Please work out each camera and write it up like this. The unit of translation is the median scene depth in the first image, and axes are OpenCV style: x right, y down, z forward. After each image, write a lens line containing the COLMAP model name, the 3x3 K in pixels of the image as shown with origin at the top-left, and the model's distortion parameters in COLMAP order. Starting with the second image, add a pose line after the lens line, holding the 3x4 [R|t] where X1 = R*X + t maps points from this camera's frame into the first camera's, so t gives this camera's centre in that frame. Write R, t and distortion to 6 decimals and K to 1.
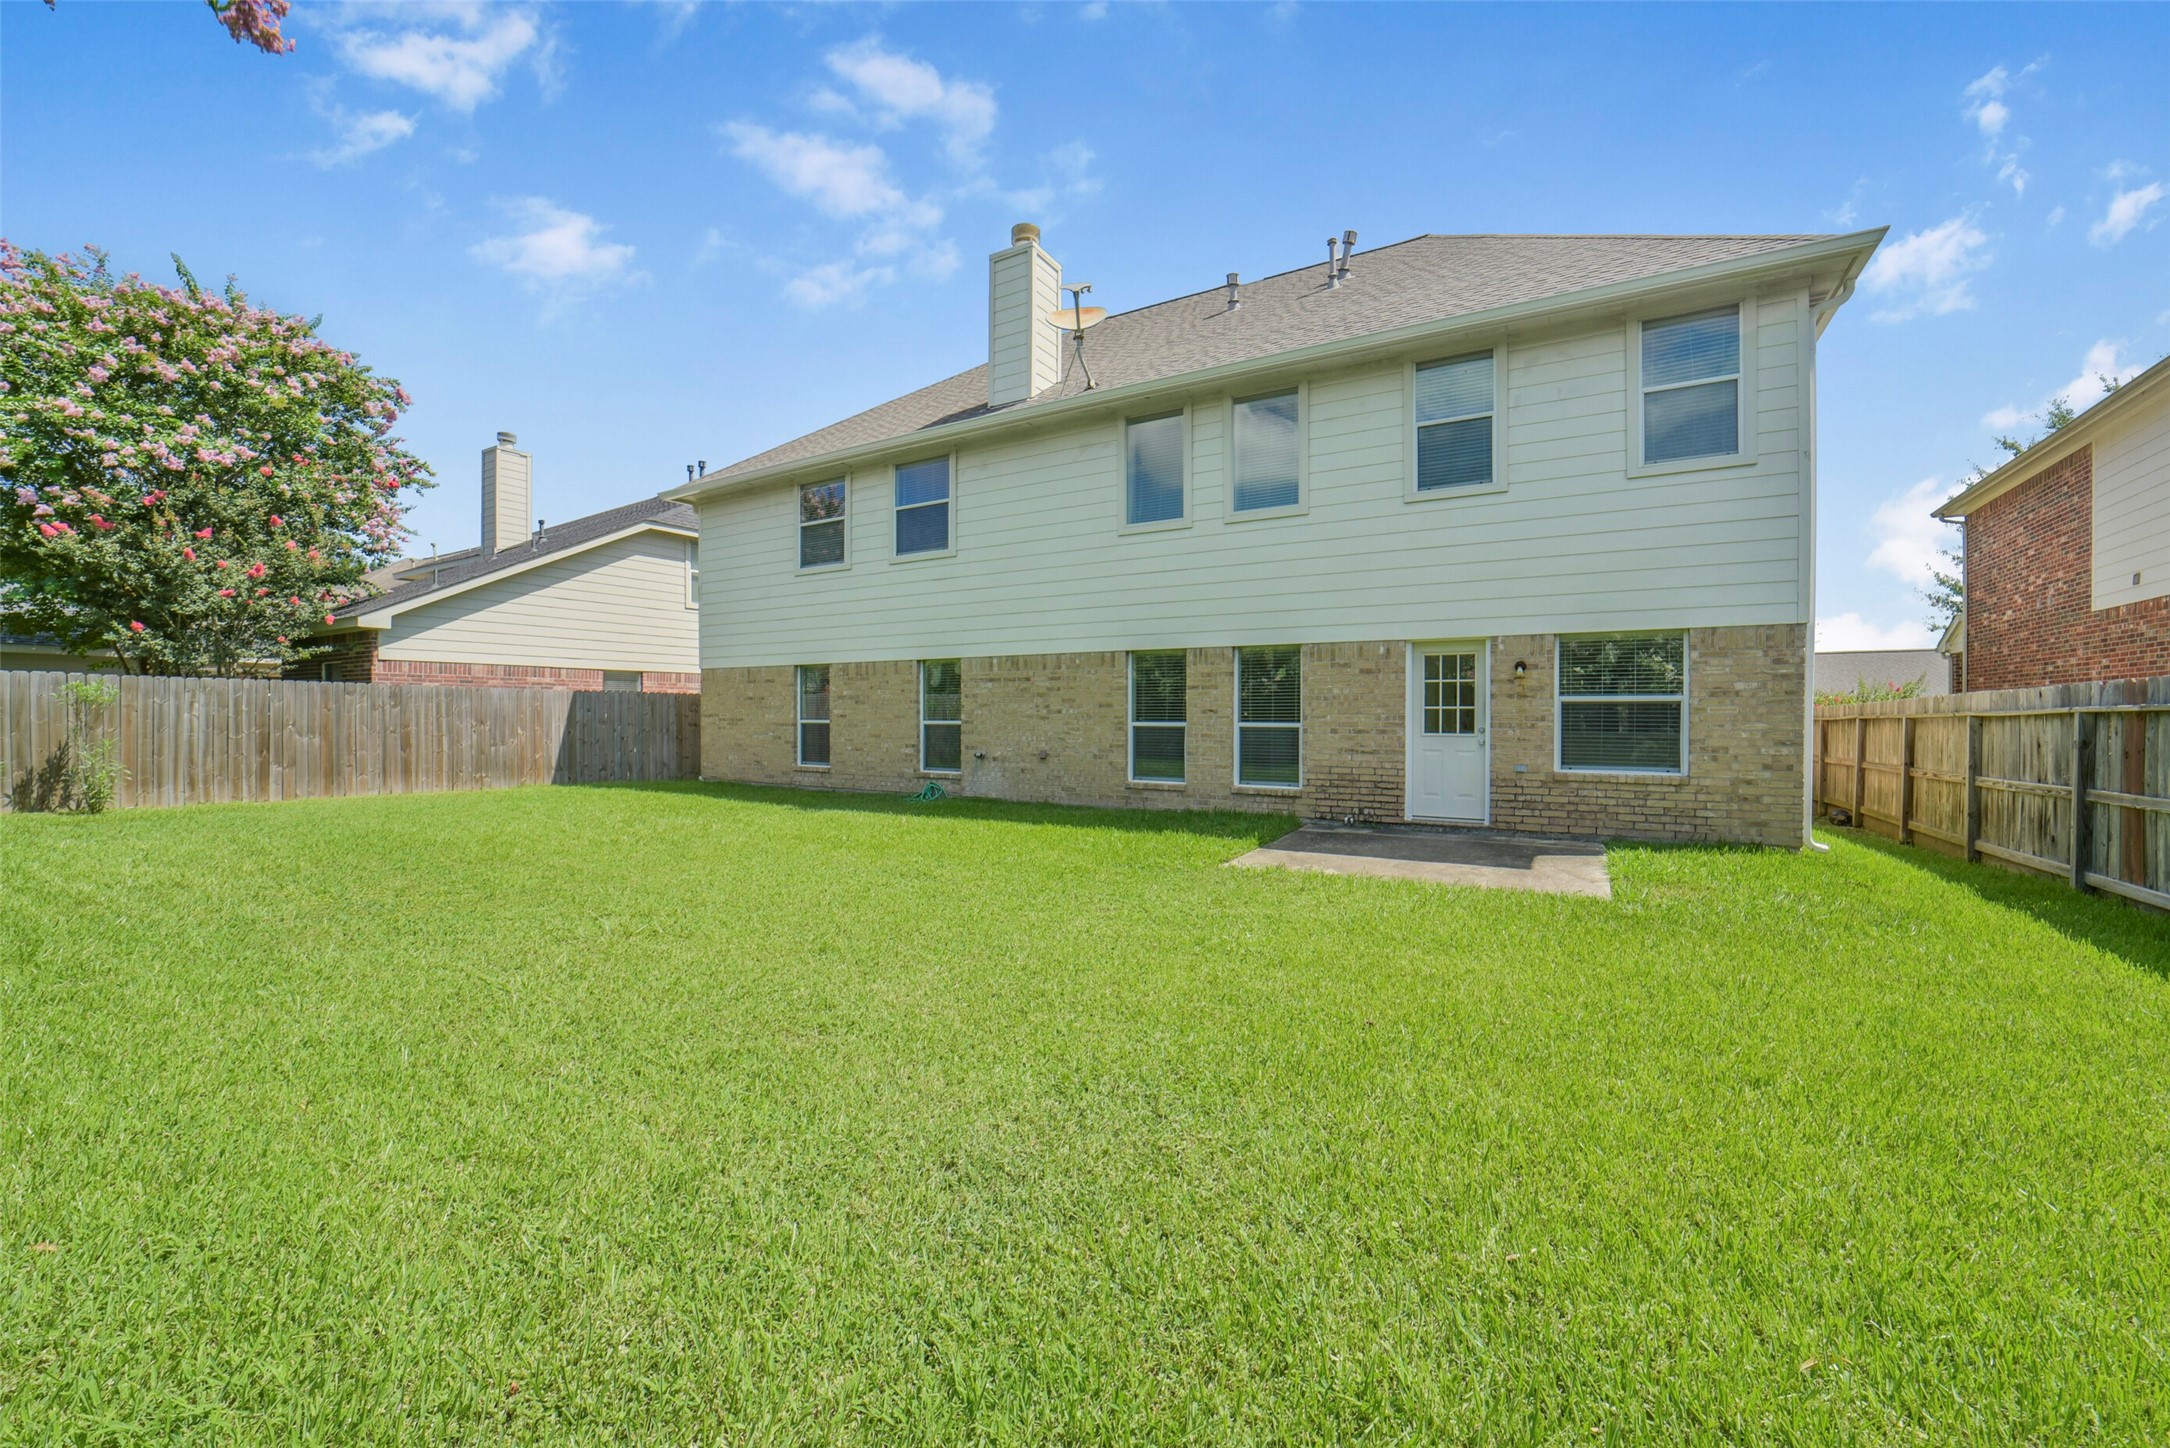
lens RADIAL K [[866.4, 0, 1073.9], [0, 866.4, 720.9], [0, 0, 1]] dist [-0.032316, 0.007148]
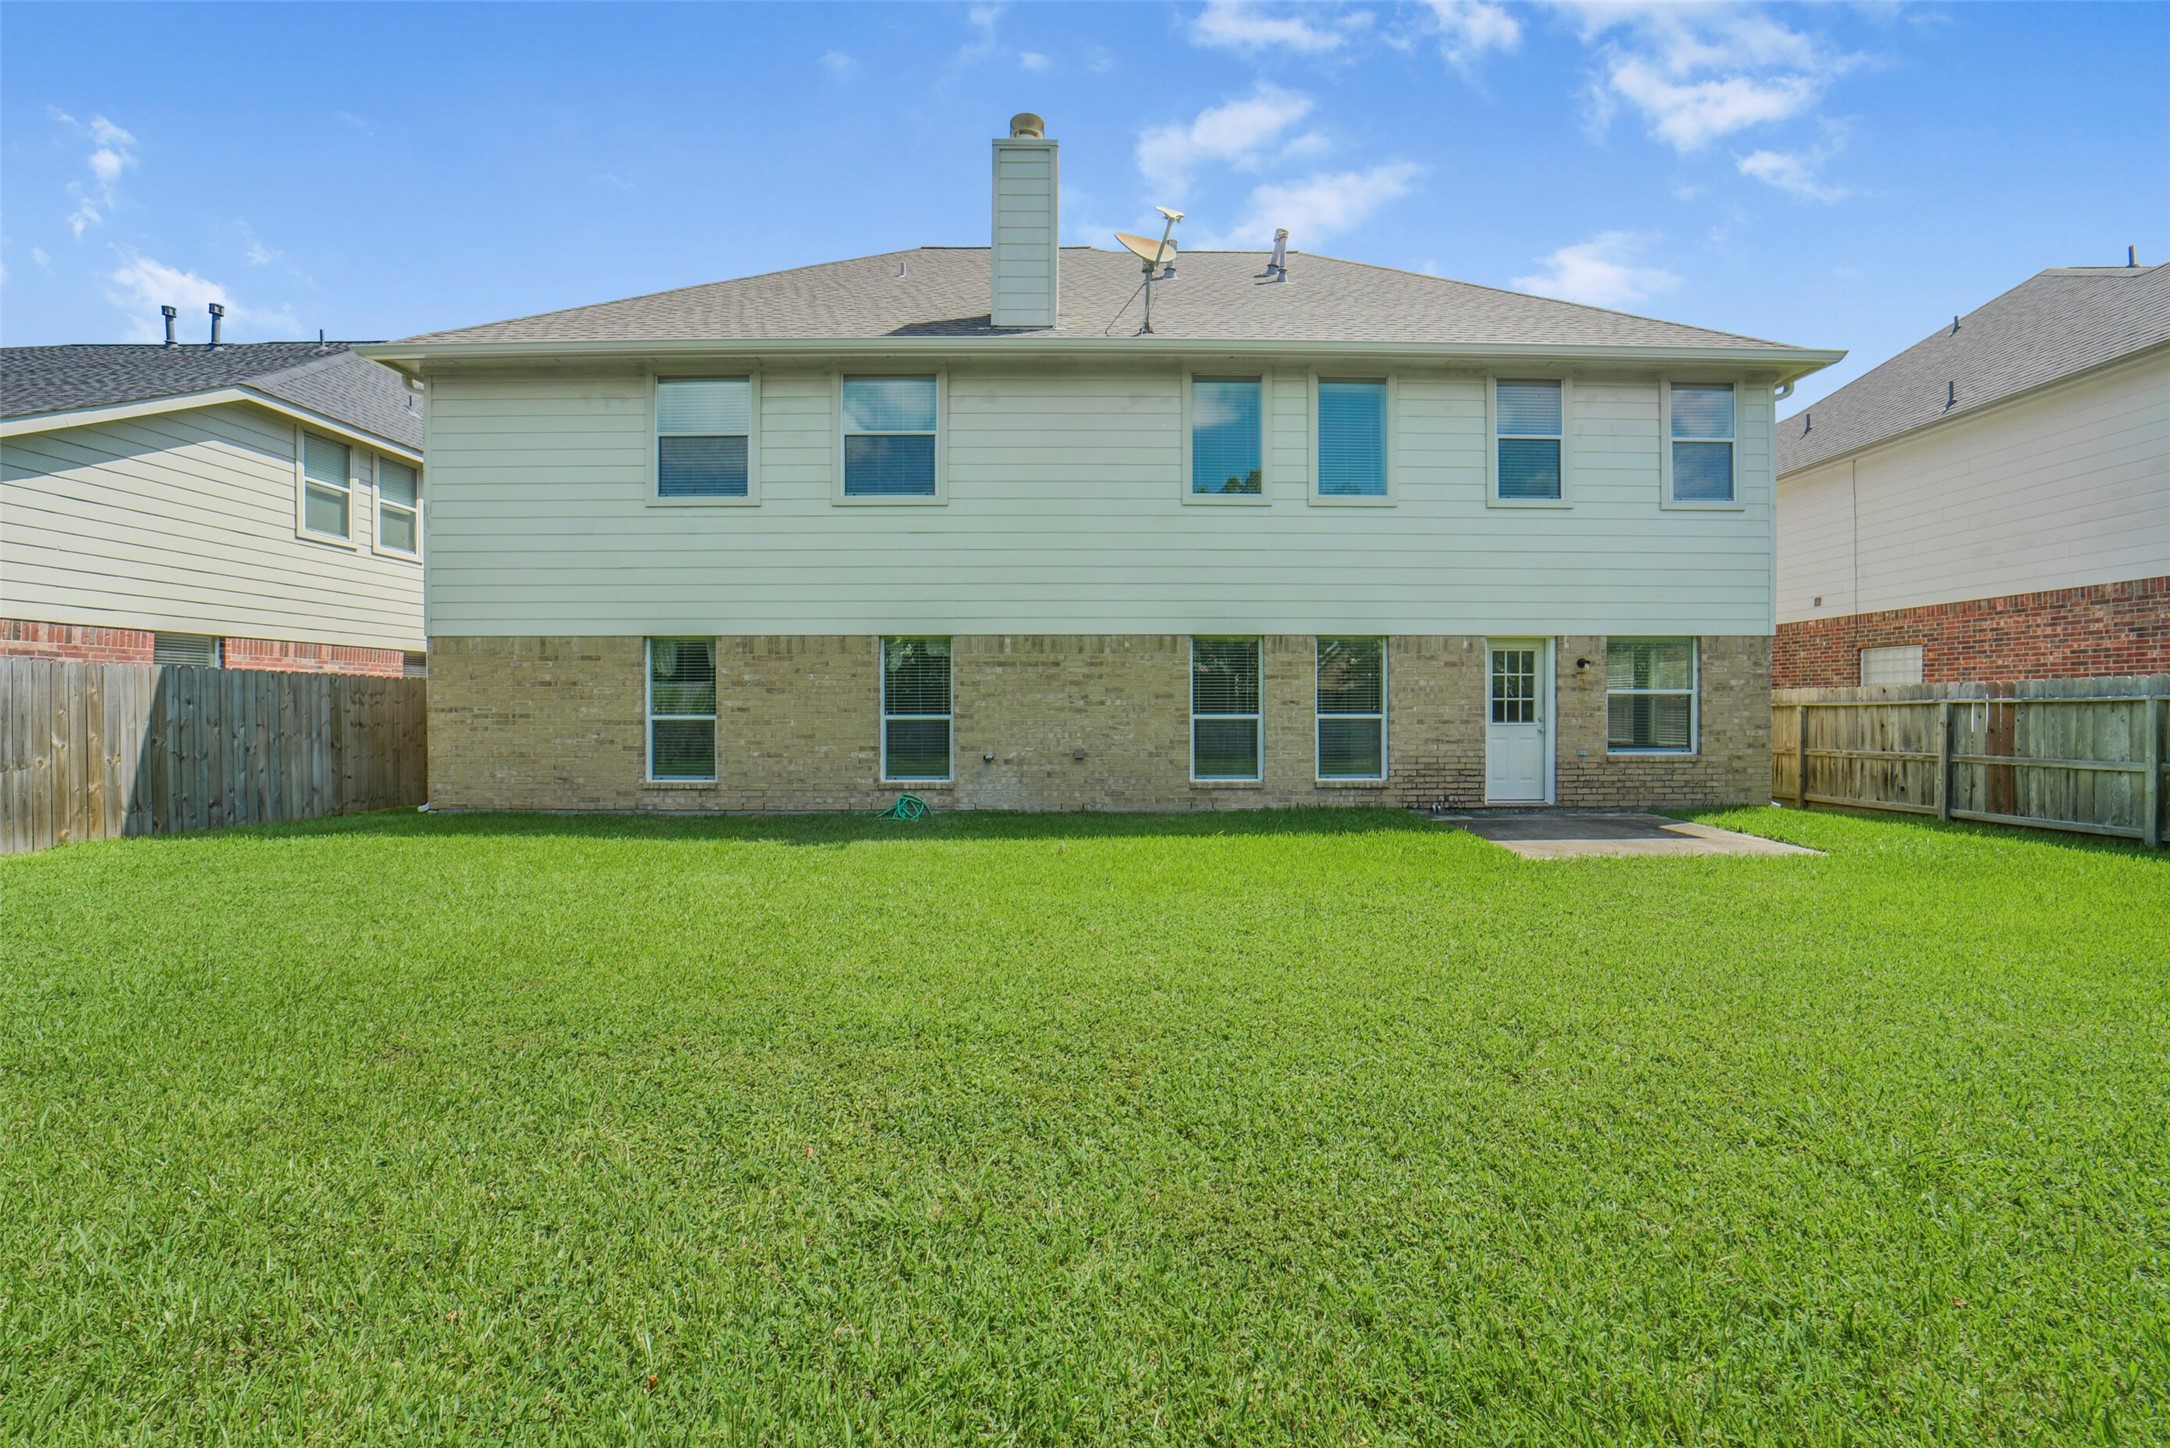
lens RADIAL K [[866.4, 0, 1091.6], [0, 866.4, 713.2], [0, 0, 1]] dist [-0.032316, 0.007148]
pose [[0.846218, -0.005767, 0.532805, -0.472501], [0.006360, 0.999980, 0.000721, -0.001440], [-0.532798, 0.002778, 0.846238, 0.283165]]
